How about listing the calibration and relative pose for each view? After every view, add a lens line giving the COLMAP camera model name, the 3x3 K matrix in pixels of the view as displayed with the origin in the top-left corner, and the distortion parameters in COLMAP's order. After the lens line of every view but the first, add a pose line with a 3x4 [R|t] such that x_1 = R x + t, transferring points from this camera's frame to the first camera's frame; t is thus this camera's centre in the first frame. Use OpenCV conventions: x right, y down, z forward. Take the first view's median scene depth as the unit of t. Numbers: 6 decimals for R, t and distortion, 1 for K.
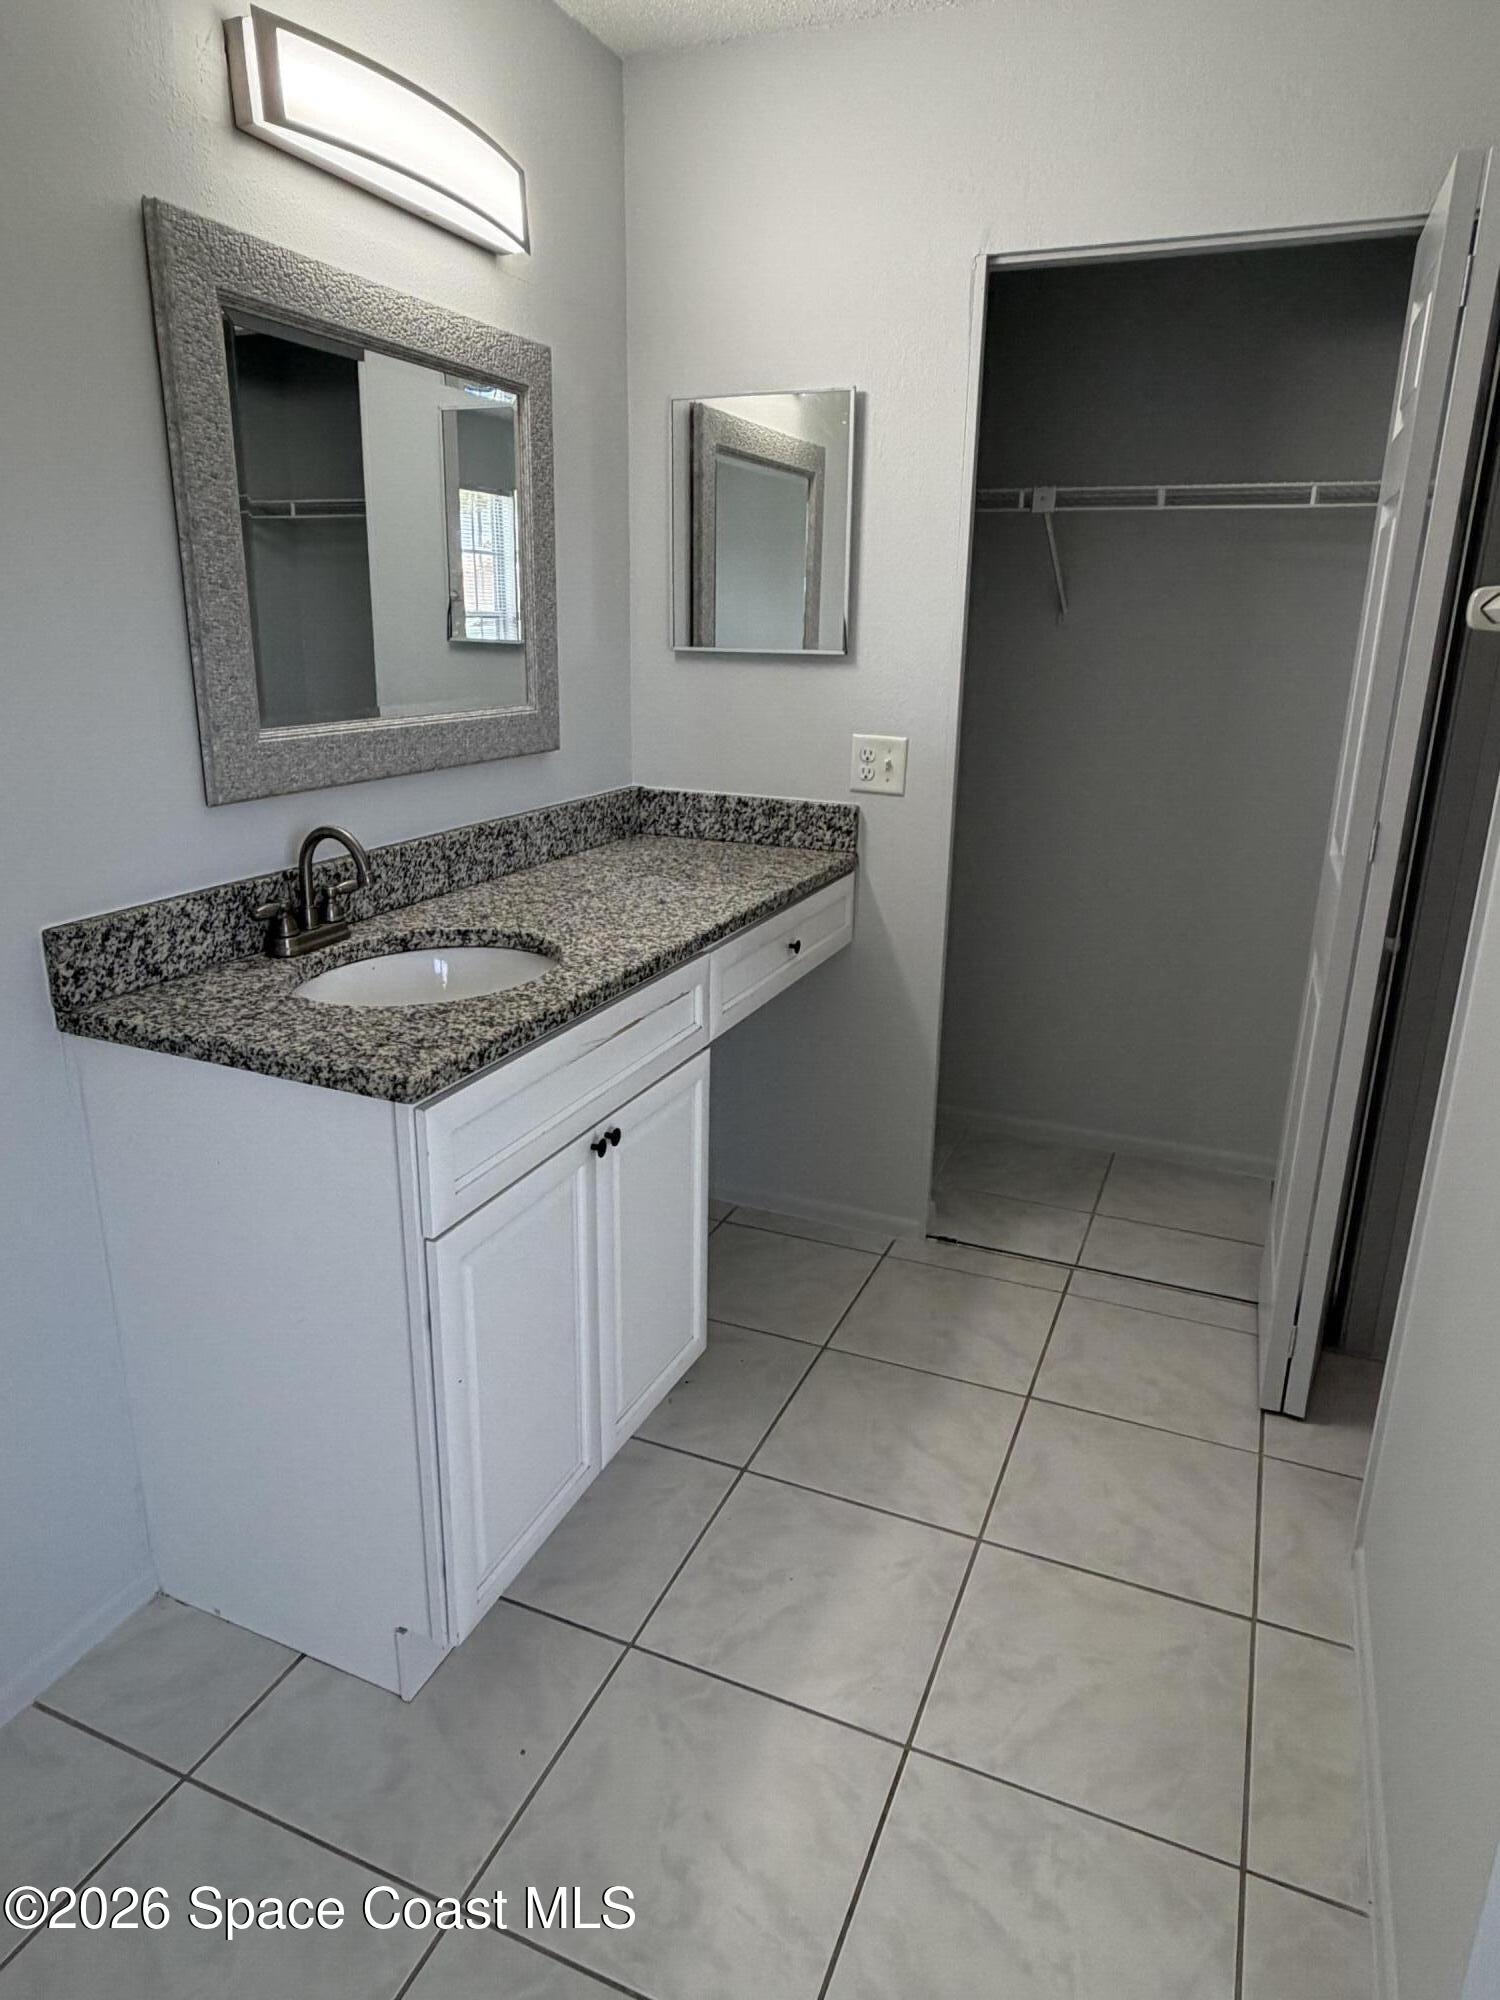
lens RADIAL K [[1225.8, 0, 744.1], [0, 1225.8, 999.0], [0, 0, 1]] dist [-0.002868, -0.000055]
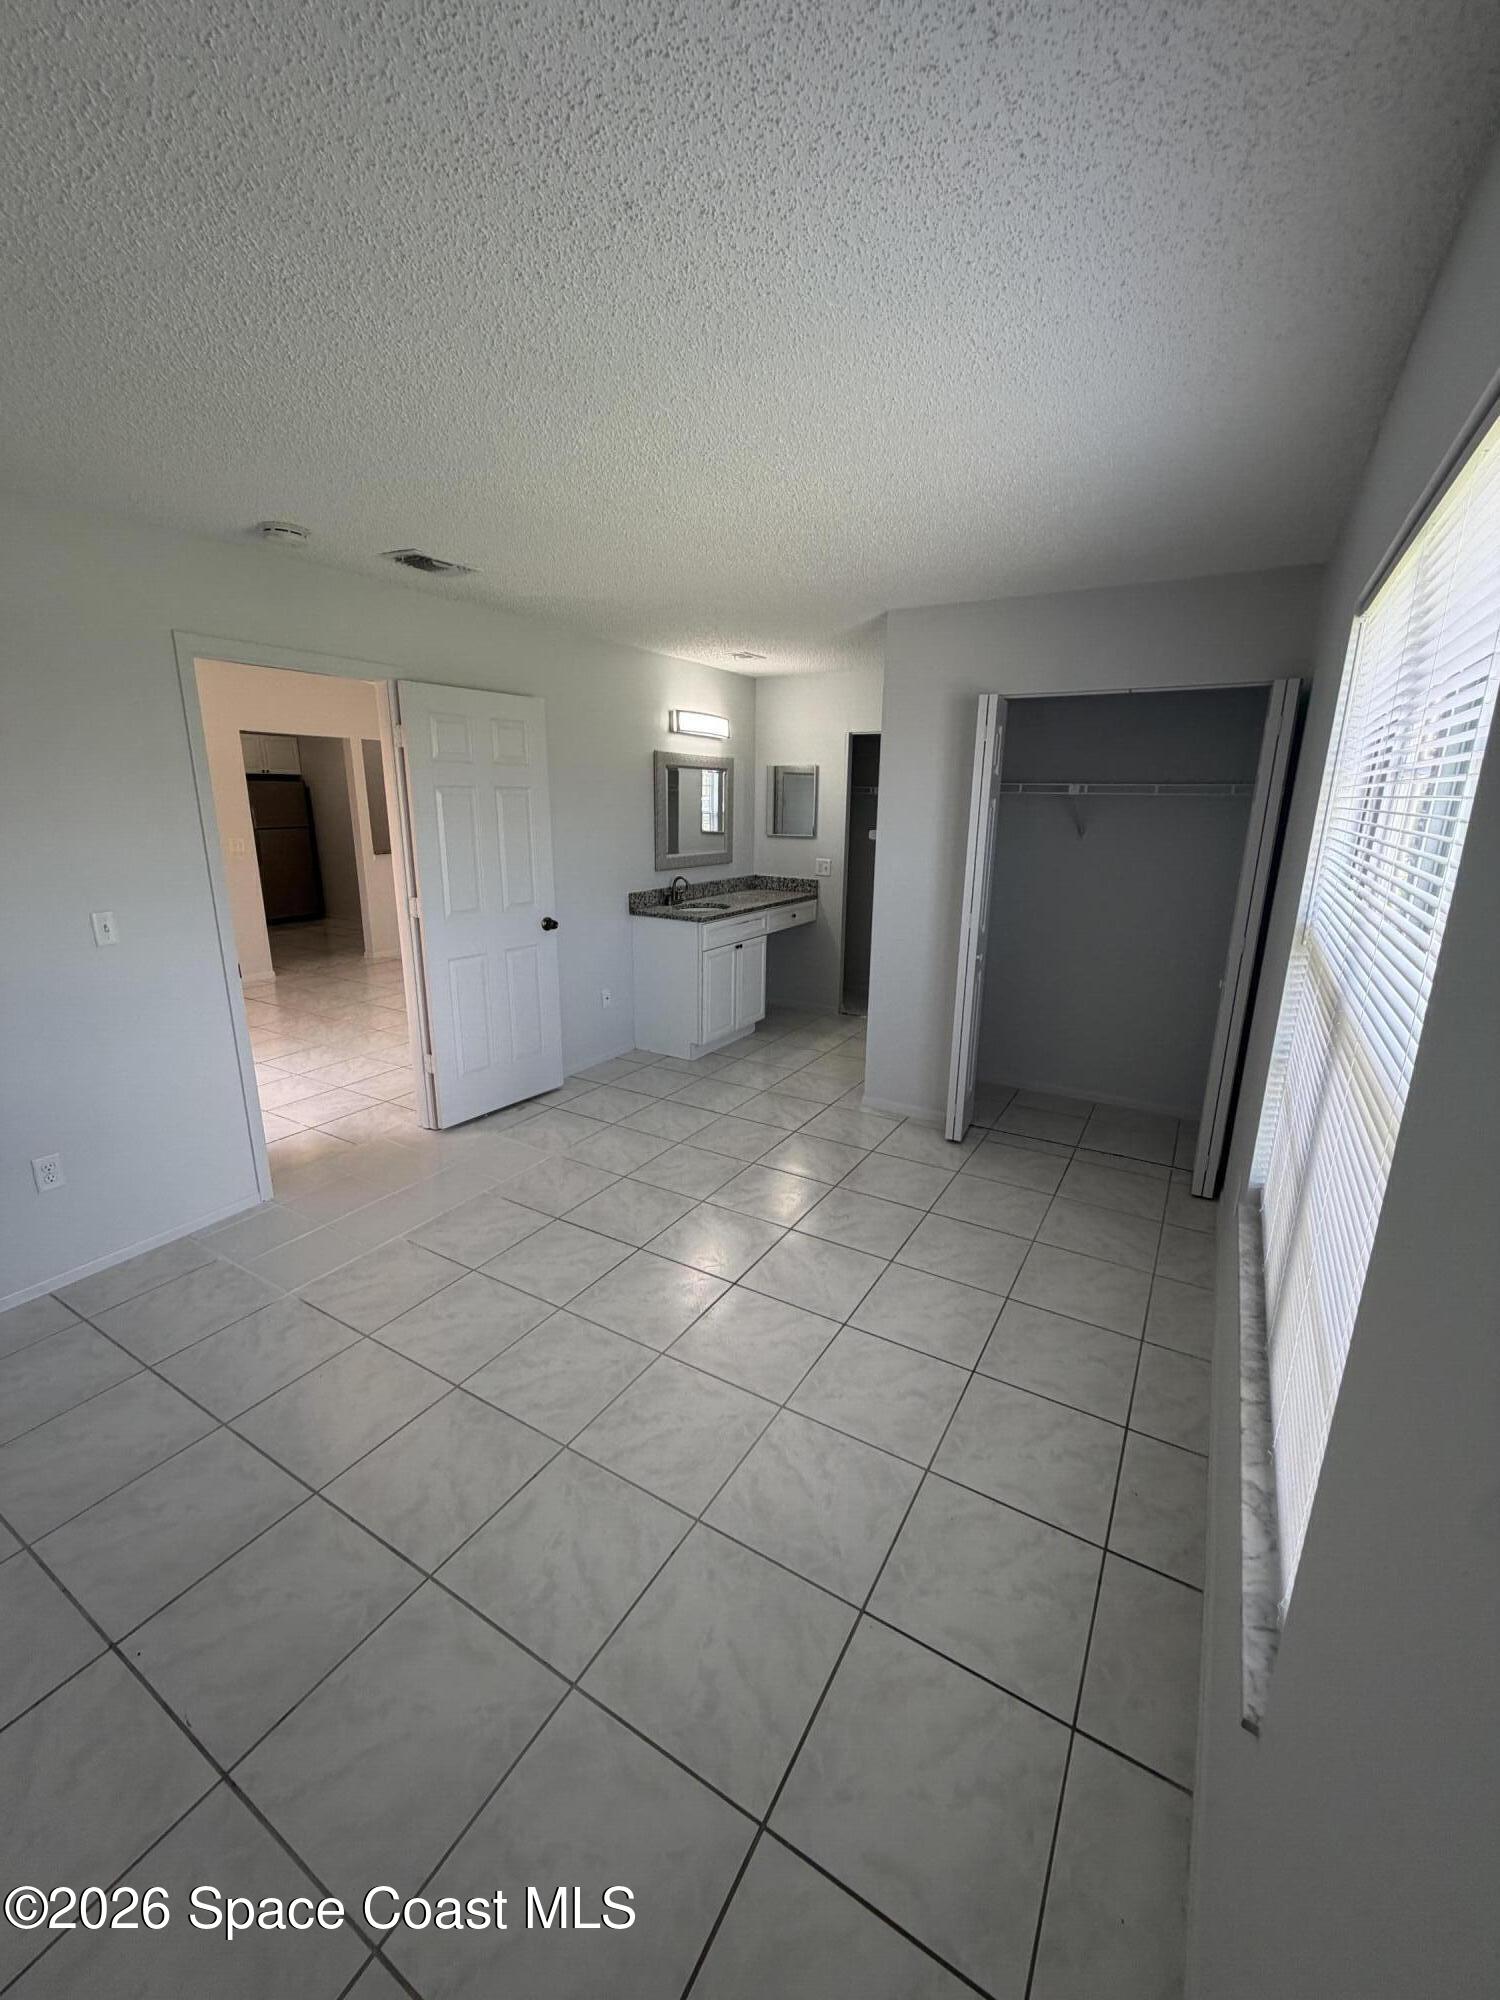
lens RADIAL K [[795.2, 0, 736.6], [0, 795.2, 992.8], [0, 0, 1]] dist [-0.003380, -0.000802]
pose [[0.989501, 0.029870, -0.141408, 0.230454], [-0.038544, 0.997514, -0.059000, 0.357632], [0.139294, 0.063831, 0.988192, -1.455037]]
